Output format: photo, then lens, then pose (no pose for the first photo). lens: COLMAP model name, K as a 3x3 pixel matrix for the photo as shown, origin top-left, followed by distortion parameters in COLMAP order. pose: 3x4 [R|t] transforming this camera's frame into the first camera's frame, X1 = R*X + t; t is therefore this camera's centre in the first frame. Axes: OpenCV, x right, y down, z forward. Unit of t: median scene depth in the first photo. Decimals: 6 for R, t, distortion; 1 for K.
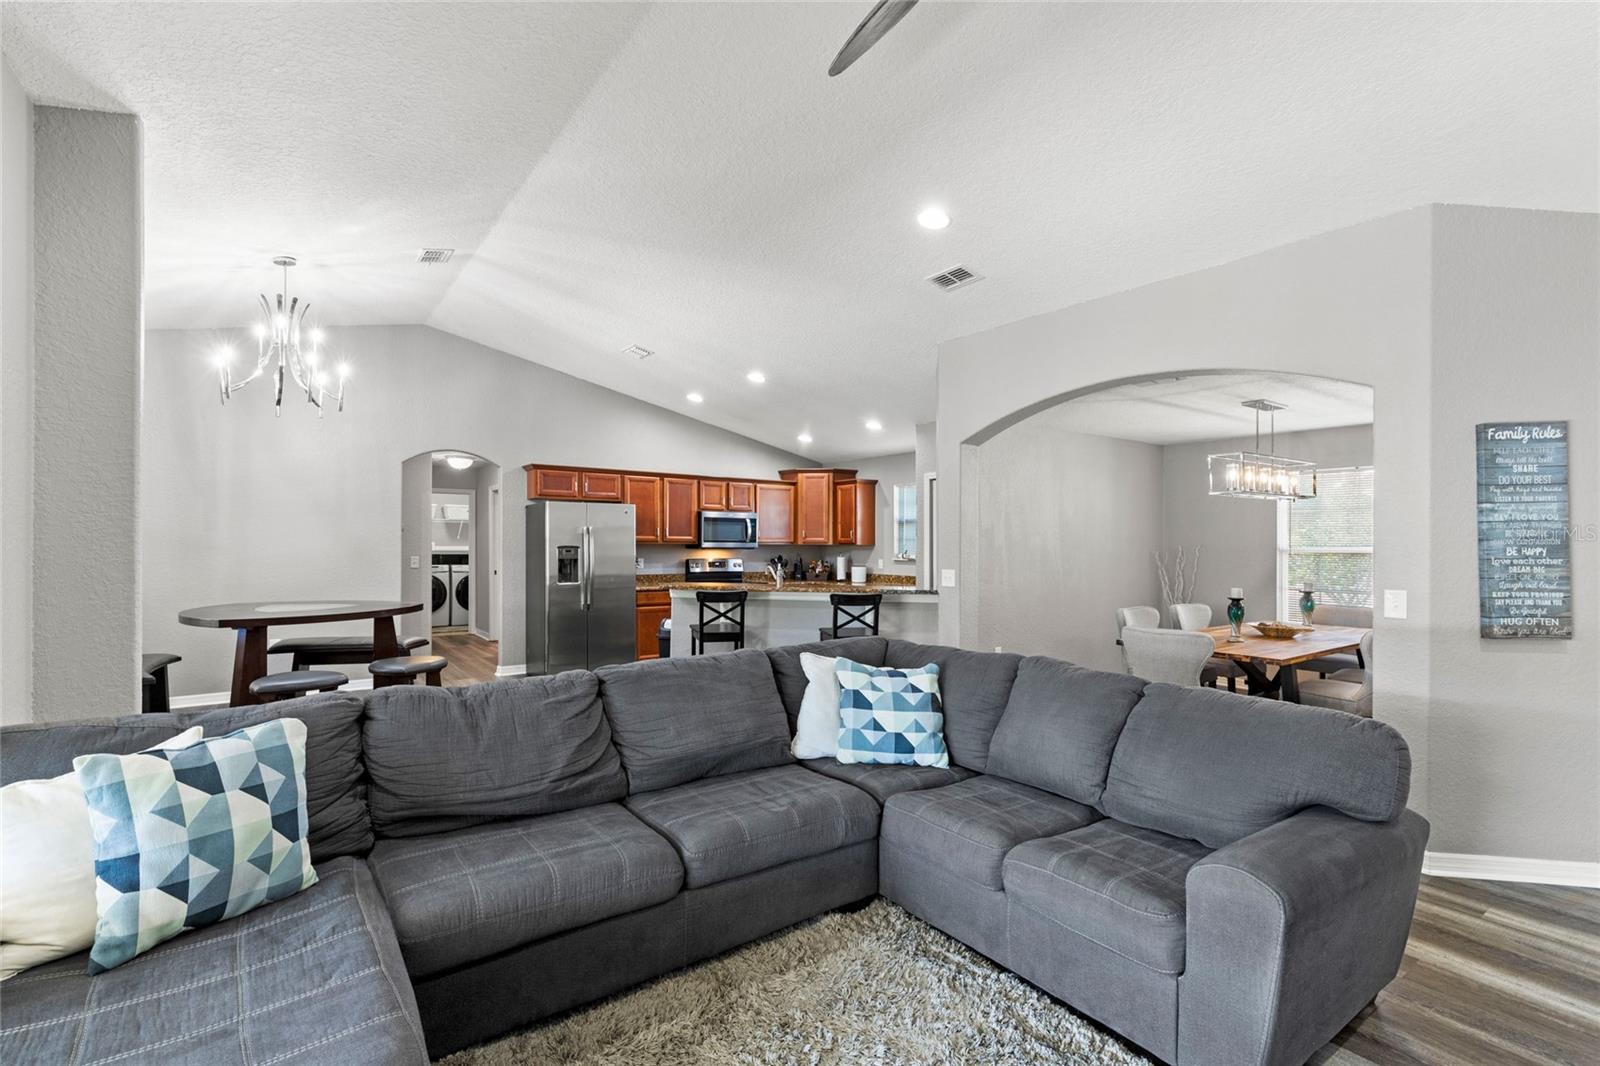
lens RADIAL K [[735.6, 0, 799.6], [0, 735.6, 553.3], [0, 0, 1]] dist [0.004250, 0.000324]
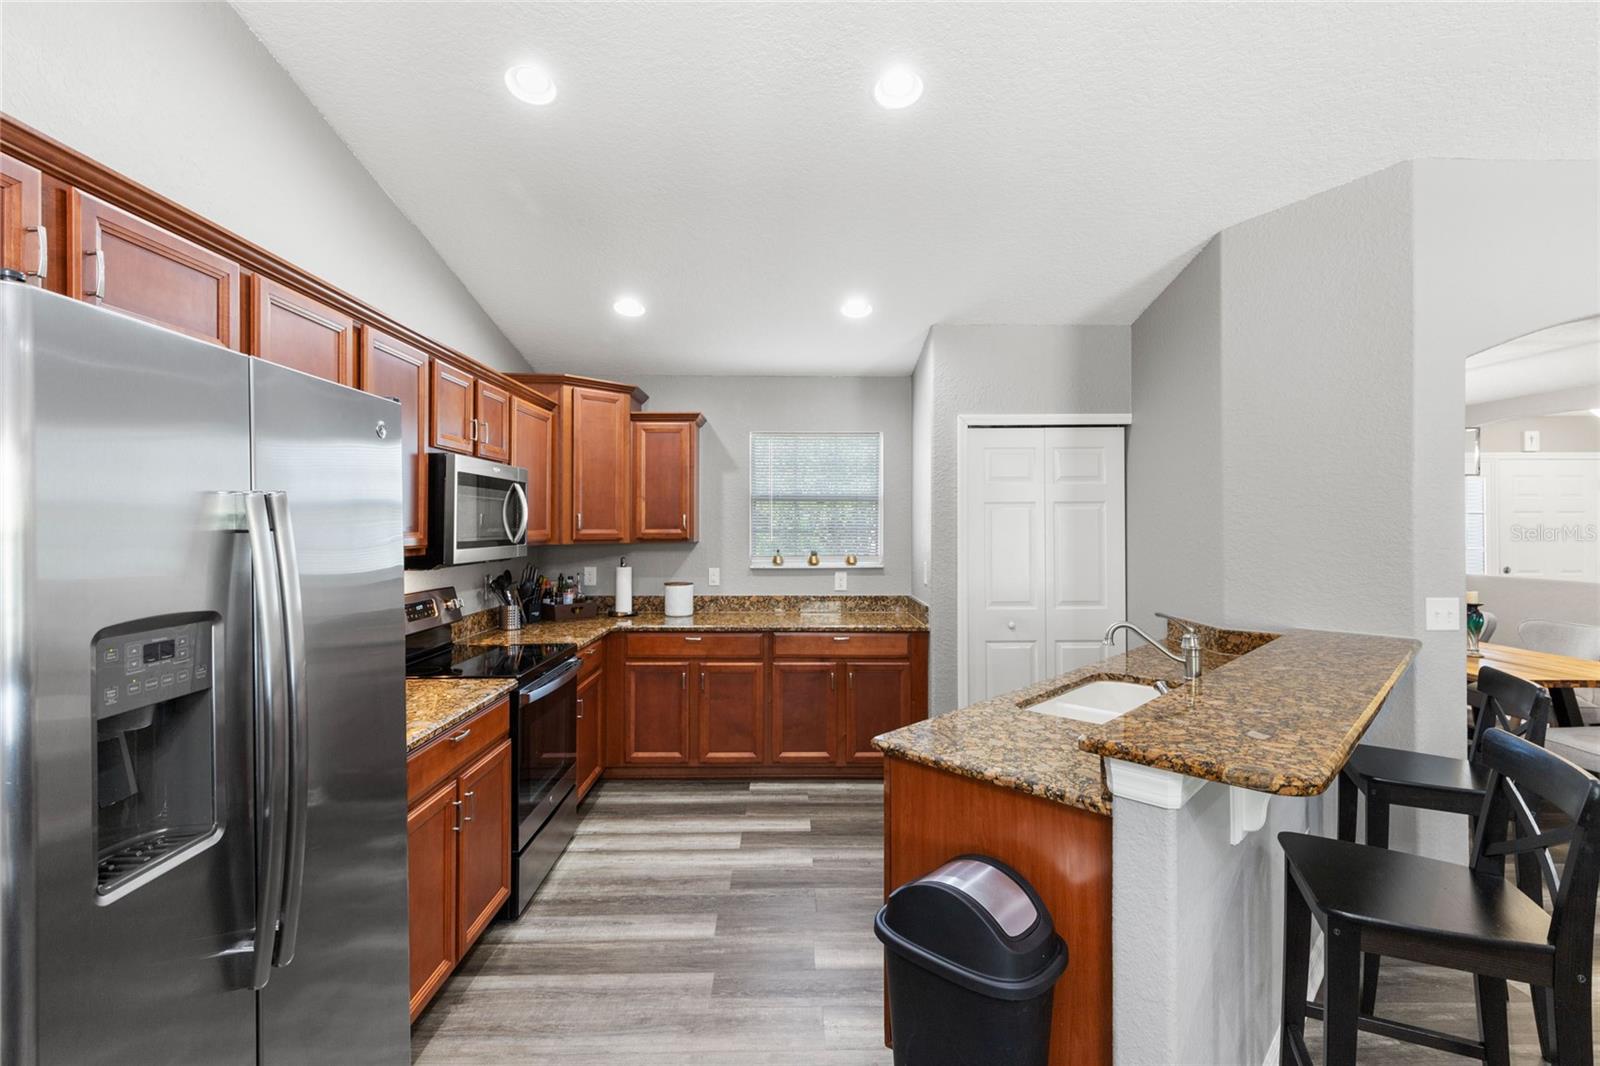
lens RADIAL K [[738.7, 0, 800.0], [0, 738.7, 533.0], [0, 0, 1]] dist [0.009802, -0.000003]
pose [[0.578819, -0.016333, 0.815293, -0.304175], [0.016631, 0.999828, 0.008223, -0.021709], [-0.815287, 0.008800, 0.578991, 0.667995]]
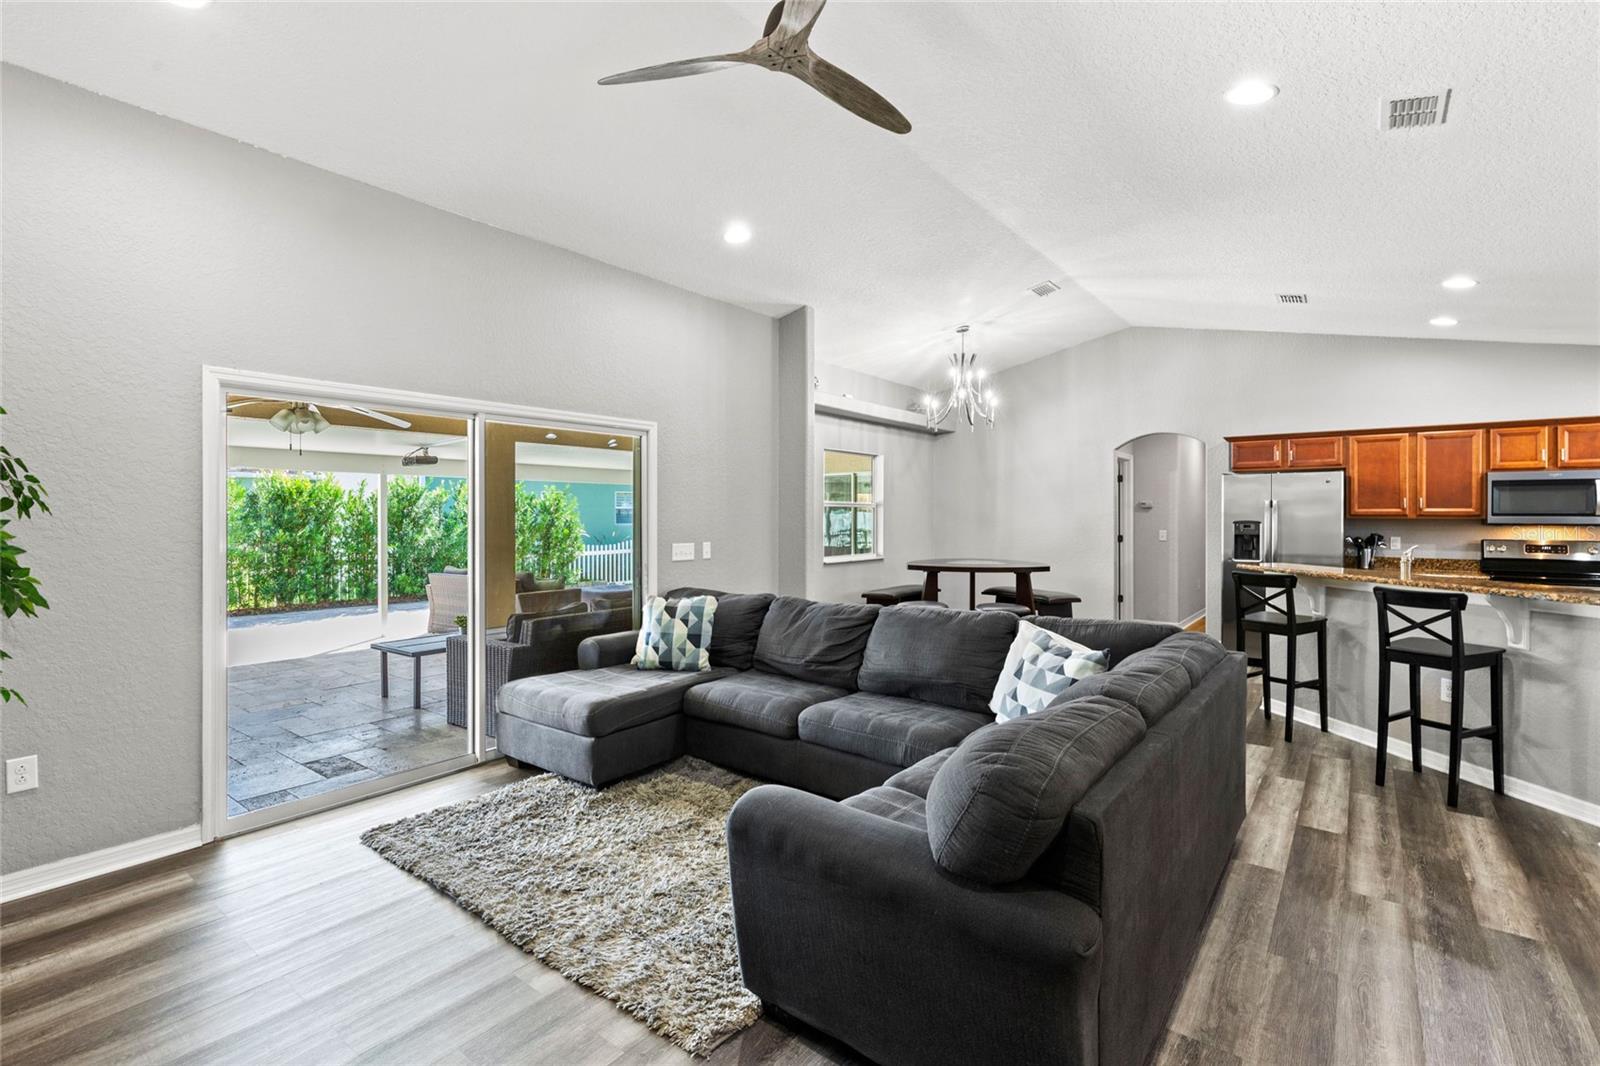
lens RADIAL K [[738.7, 0, 800.0], [0, 738.7, 533.0], [0, 0, 1]] dist [0.009802, -0.000003]
pose [[0.272211, 0.017674, -0.962075, 0.370743], [-0.012113, 0.999815, 0.014940, -0.001281], [0.962161, 0.007587, 0.272374, 0.156235]]
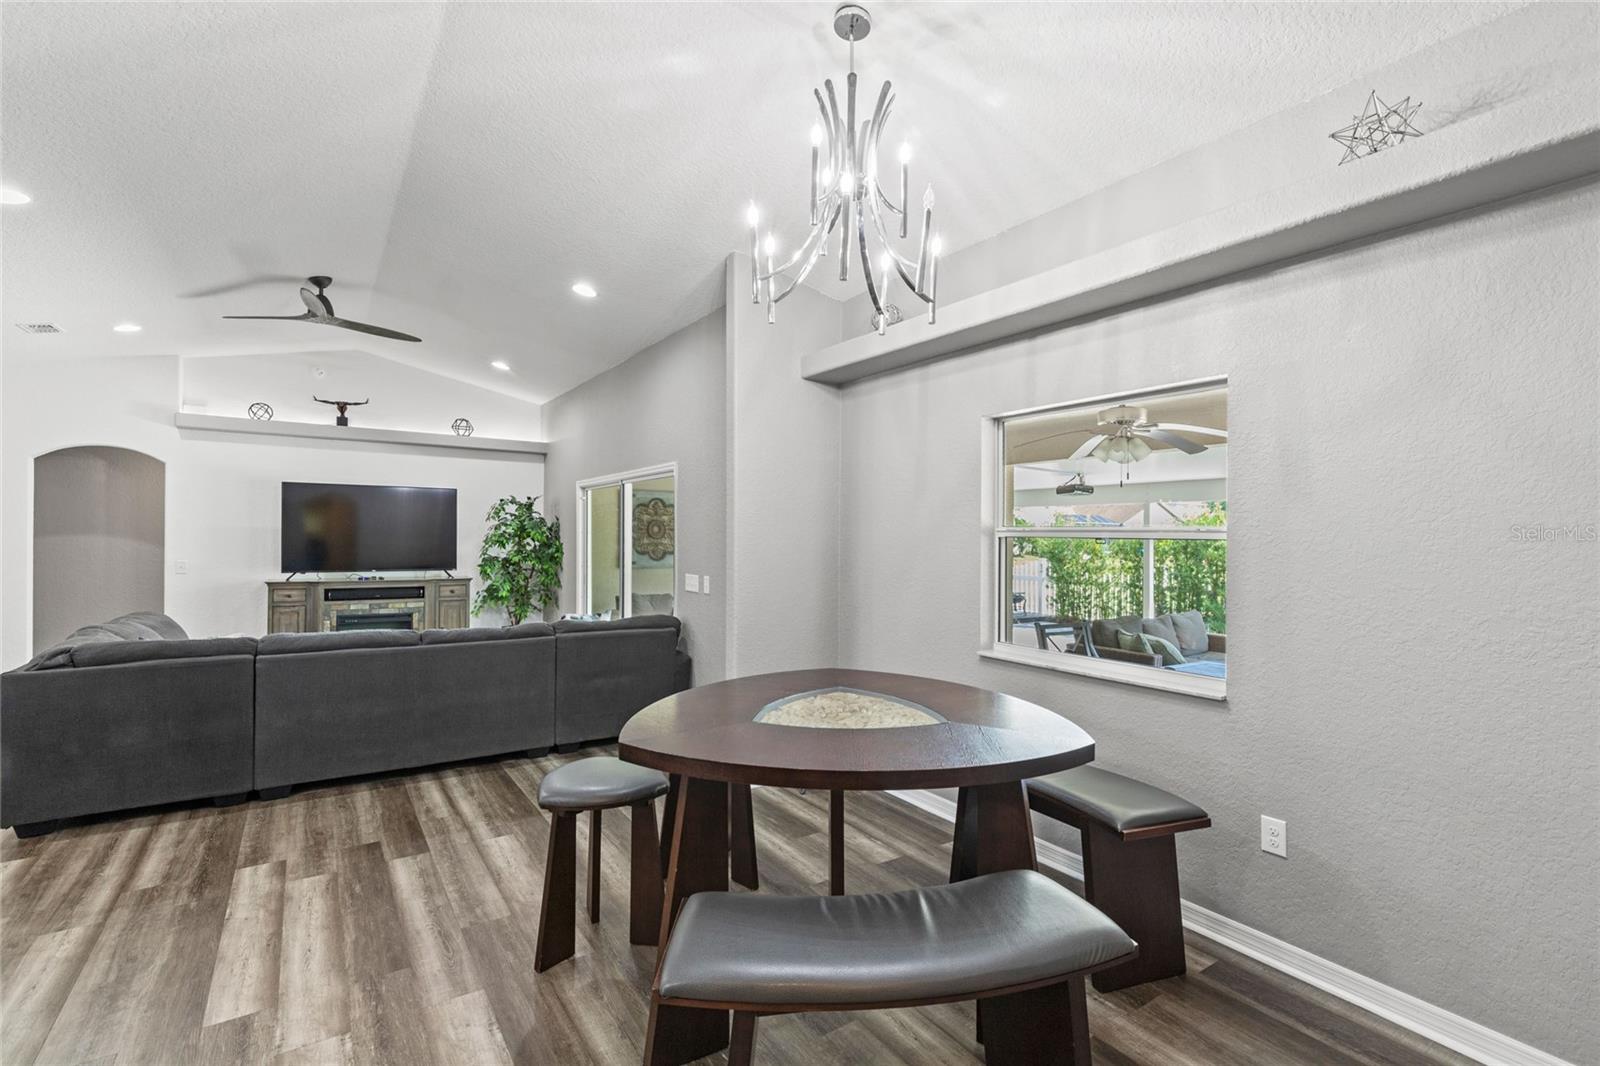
lens RADIAL K [[724.5, 0, 791.2], [0, 724.5, 531.9], [0, 0, 1]] dist [0.010270, 0.000009]
pose [[-0.998538, -0.017036, 0.051303, -0.392225], [-0.016365, 0.999775, 0.013475, -0.028486], [-0.051521, 0.012616, -0.998592, 0.853248]]
